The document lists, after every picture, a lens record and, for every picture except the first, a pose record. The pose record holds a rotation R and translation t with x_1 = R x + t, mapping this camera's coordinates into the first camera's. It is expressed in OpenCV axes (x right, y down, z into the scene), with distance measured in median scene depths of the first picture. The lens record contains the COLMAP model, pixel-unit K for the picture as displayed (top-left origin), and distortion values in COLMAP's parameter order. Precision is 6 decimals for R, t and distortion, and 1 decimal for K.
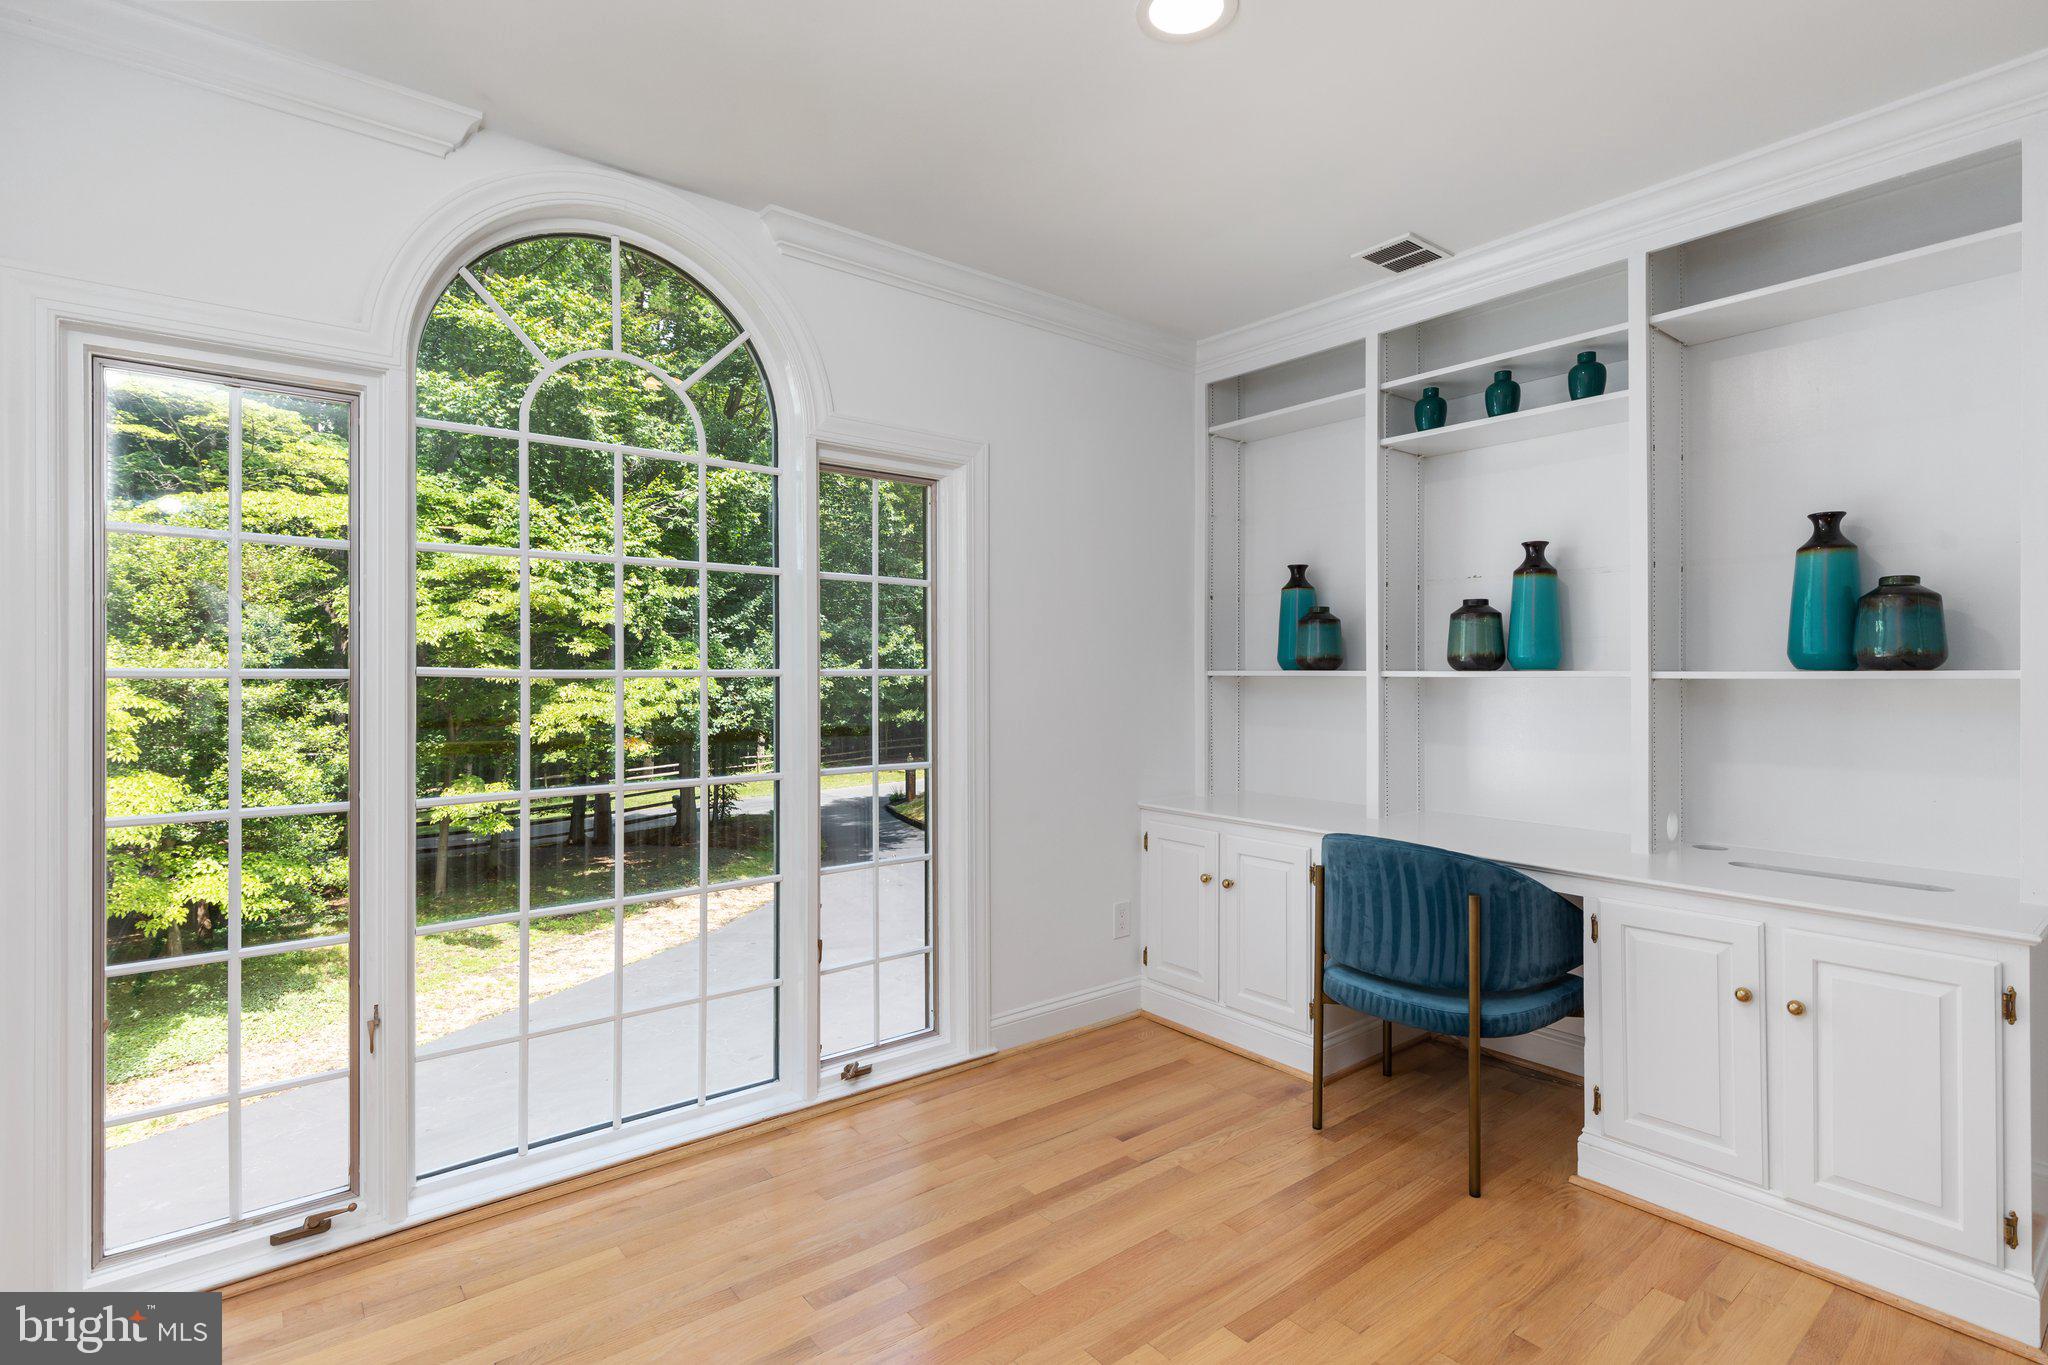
lens RADIAL K [[987.5, 0, 1025.0], [0, 987.5, 677.8], [0, 0, 1]] dist [0.001086, -0.000328]
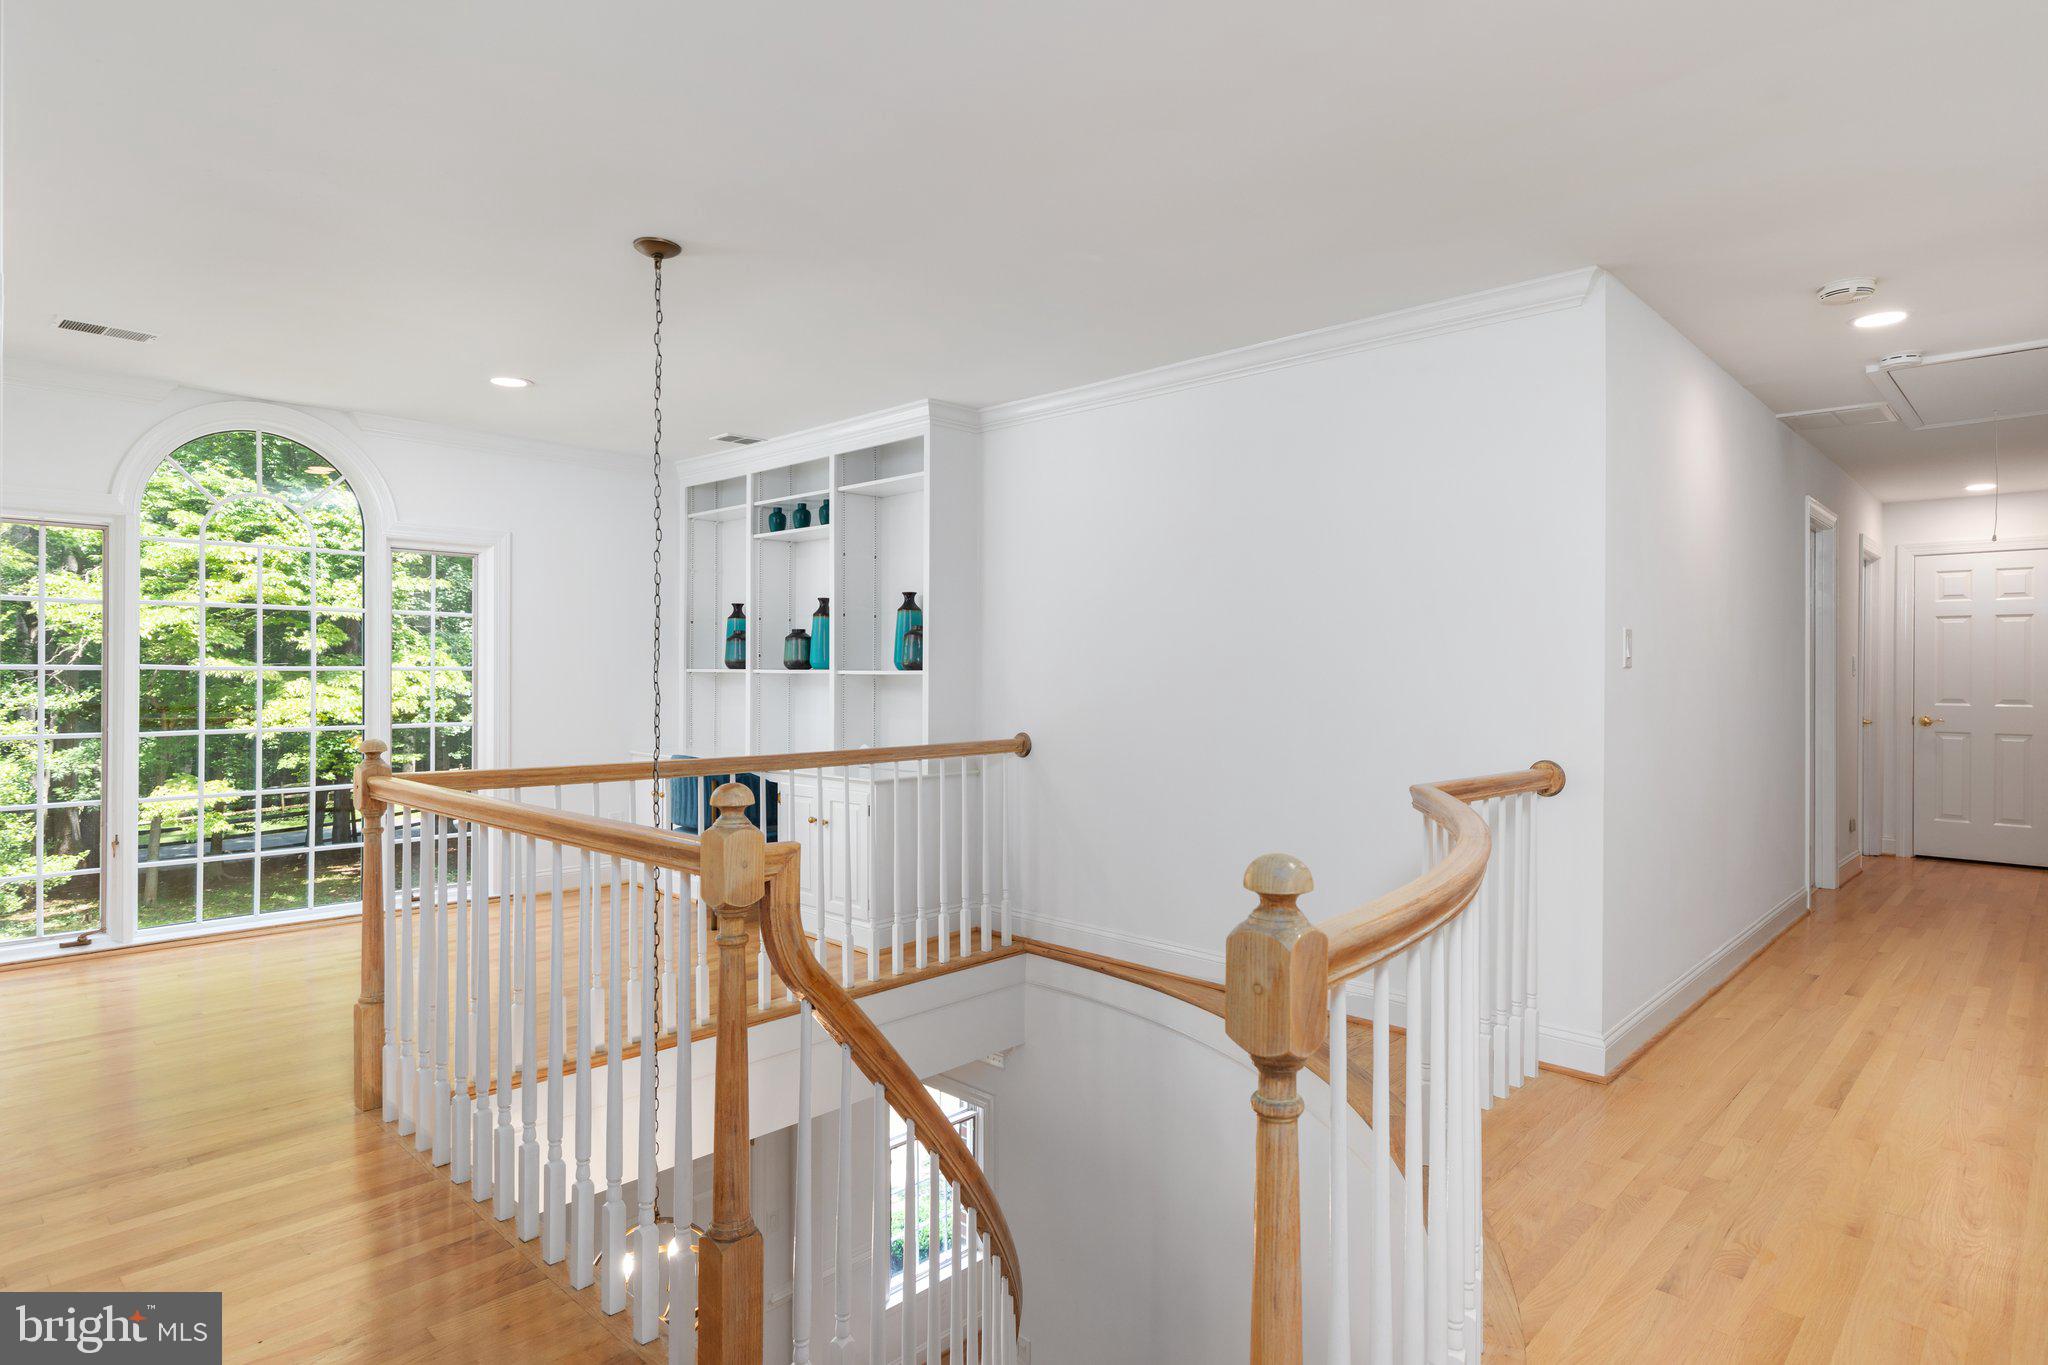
lens RADIAL K [[1120.9, 0, 1023.1], [0, 1120.9, 678.3], [0, 0, 1]] dist [0.003440, 0.001661]
pose [[0.992131, 0.005742, 0.125069, 0.107342], [-0.005885, 0.999982, 0.000775, 0.000695], [-0.125062, -0.001505, 0.992148, -0.182352]]
